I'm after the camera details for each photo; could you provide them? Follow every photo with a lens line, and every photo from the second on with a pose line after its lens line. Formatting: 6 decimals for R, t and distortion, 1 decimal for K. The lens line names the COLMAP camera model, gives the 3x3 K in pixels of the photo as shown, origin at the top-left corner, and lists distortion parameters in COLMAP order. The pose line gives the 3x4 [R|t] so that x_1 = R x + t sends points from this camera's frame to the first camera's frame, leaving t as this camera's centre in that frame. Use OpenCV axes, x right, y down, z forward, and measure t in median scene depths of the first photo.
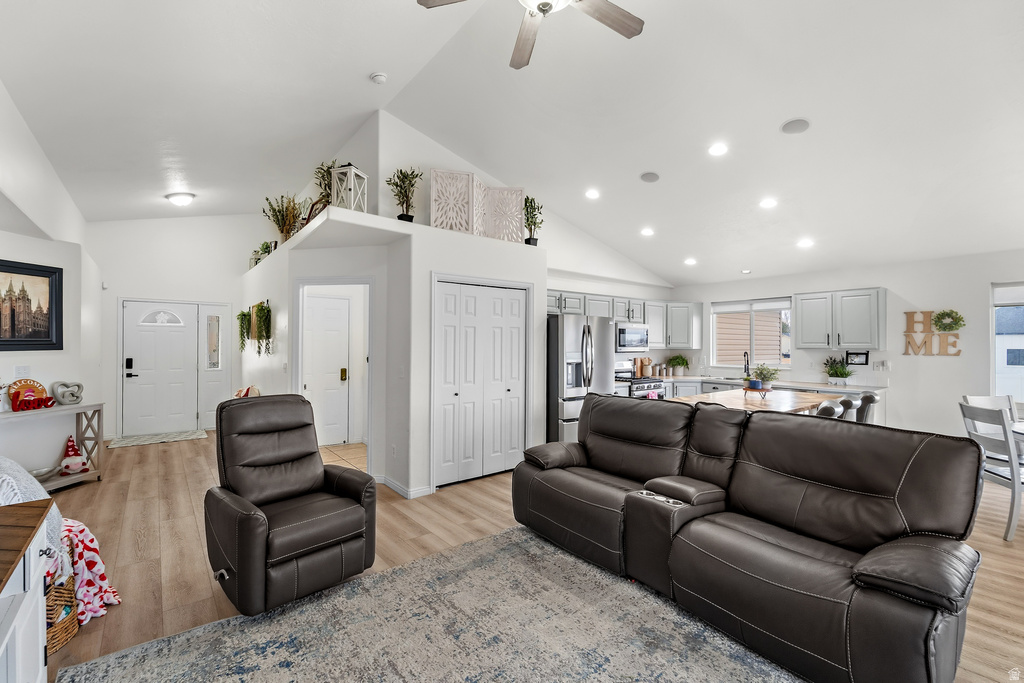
lens RADIAL K [[438.8, 0, 508.5], [0, 438.8, 342.7], [0, 0, 1]] dist [-0.000750, -0.000191]
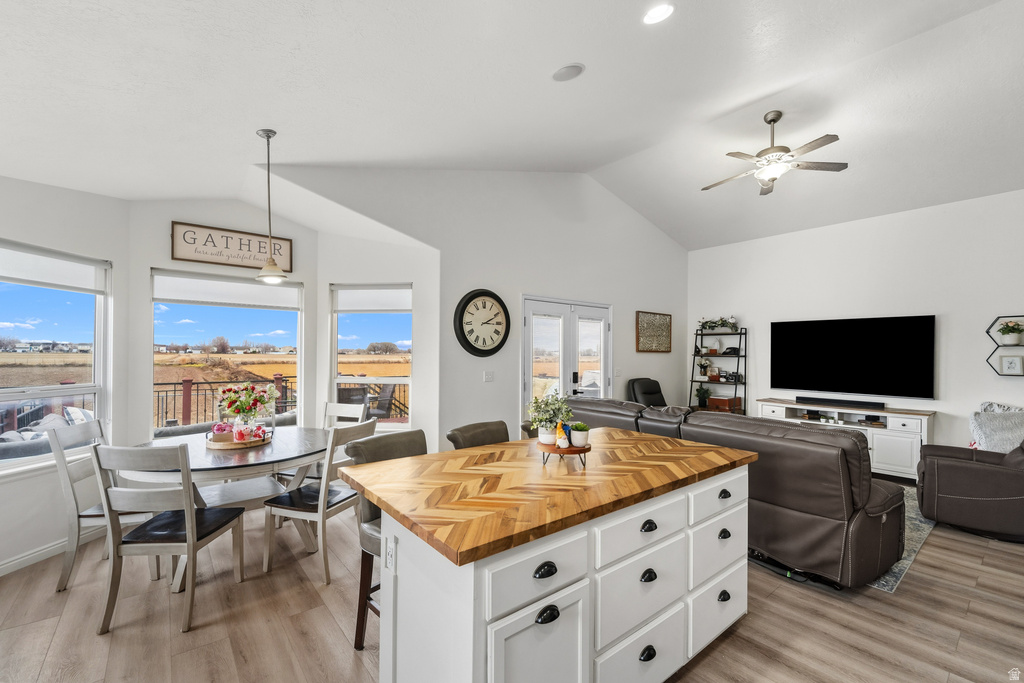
lens RADIAL K [[426.5, 0, 509.0], [0, 426.5, 350.1], [0, 0, 1]] dist [-0.000166, -0.000335]
pose [[-0.999923, -0.011746, -0.003986, 0.515934], [-0.011700, 0.999867, -0.011372, 0.006693], [0.004119, -0.011324, -0.999927, 1.197099]]
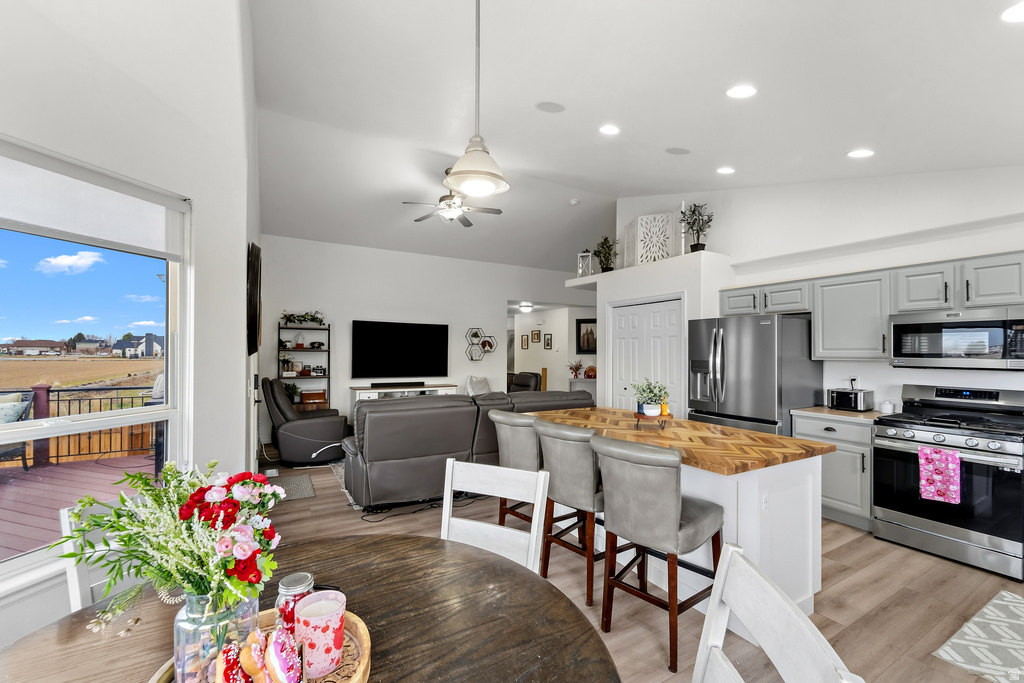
lens RADIAL K [[421.5, 0, 512.0], [0, 421.5, 341.5], [0, 0, 1]] dist [-0.000168, -0.000216]
pose [[-0.151664, -0.025257, -0.988109, 1.025388], [-0.002897, 0.999681, -0.025108, 0.005264], [0.988428, -0.000945, -0.151688, 0.721852]]
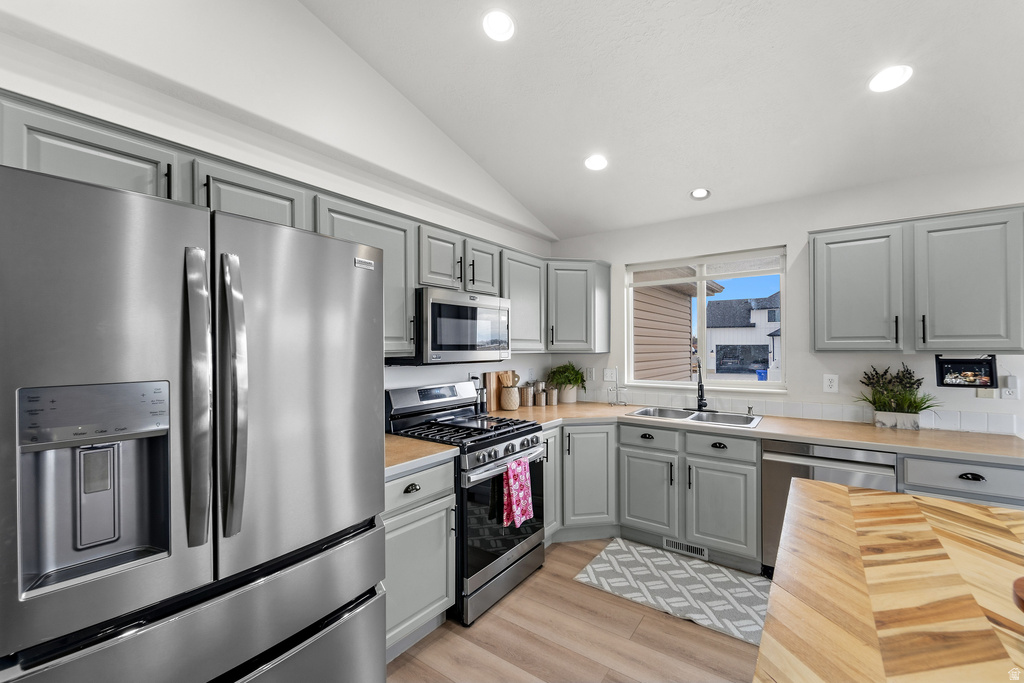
lens RADIAL K [[420.3, 0, 508.5], [0, 420.3, 345.7], [0, 0, 1]] dist [-0.001791, -0.000842]
pose [[0.964019, -0.006585, 0.265752, 0.261509], [0.006118, 0.999978, 0.002583, 0.005526], [-0.265763, -0.000864, 0.964038, 0.754226]]
